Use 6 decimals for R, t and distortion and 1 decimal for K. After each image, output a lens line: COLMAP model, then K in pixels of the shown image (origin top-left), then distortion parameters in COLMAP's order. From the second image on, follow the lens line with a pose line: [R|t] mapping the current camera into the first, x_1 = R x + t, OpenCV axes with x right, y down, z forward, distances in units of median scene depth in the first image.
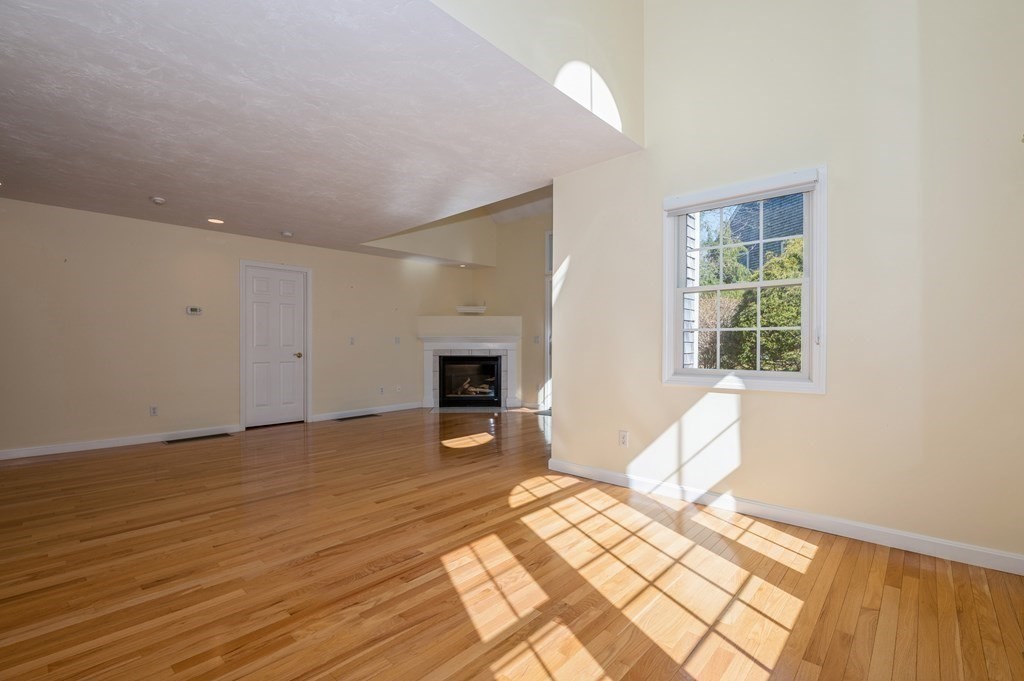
lens RADIAL K [[457.8, 0, 513.4], [0, 457.8, 343.7], [0, 0, 1]] dist [0.000722, 0.000050]
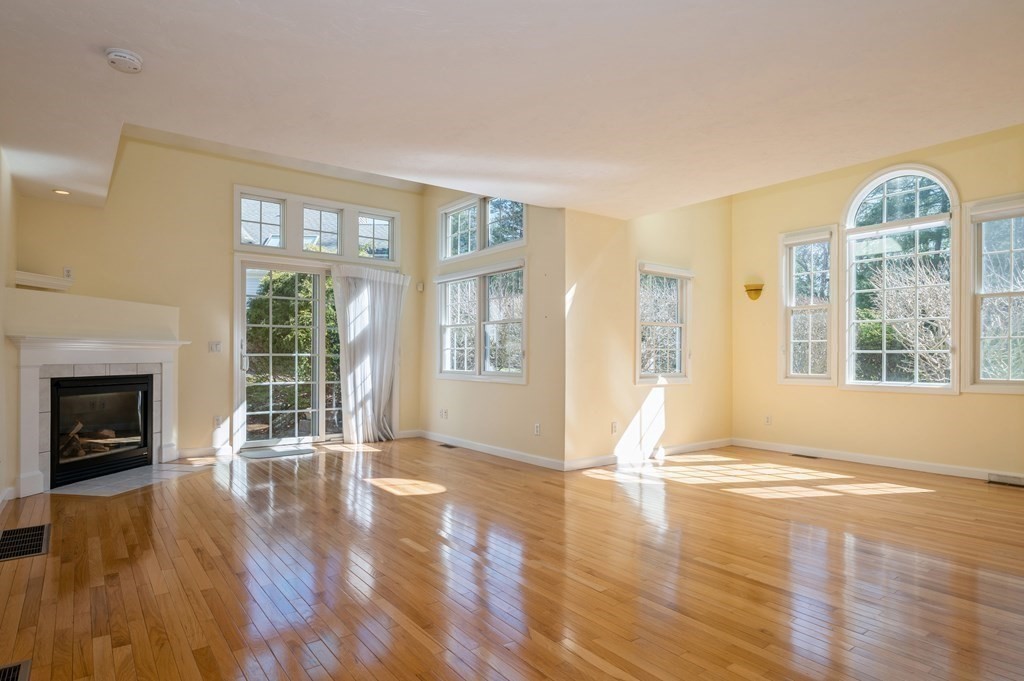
lens RADIAL K [[577.5, 0, 514.2], [0, 577.5, 349.3], [0, 0, 1]] dist [-0.000010, -0.000203]
pose [[0.178147, 0.013006, 0.983918, -0.653921], [-0.010367, 0.999882, -0.011340, -0.000898], [-0.983949, -0.008180, 0.178261, 0.437708]]
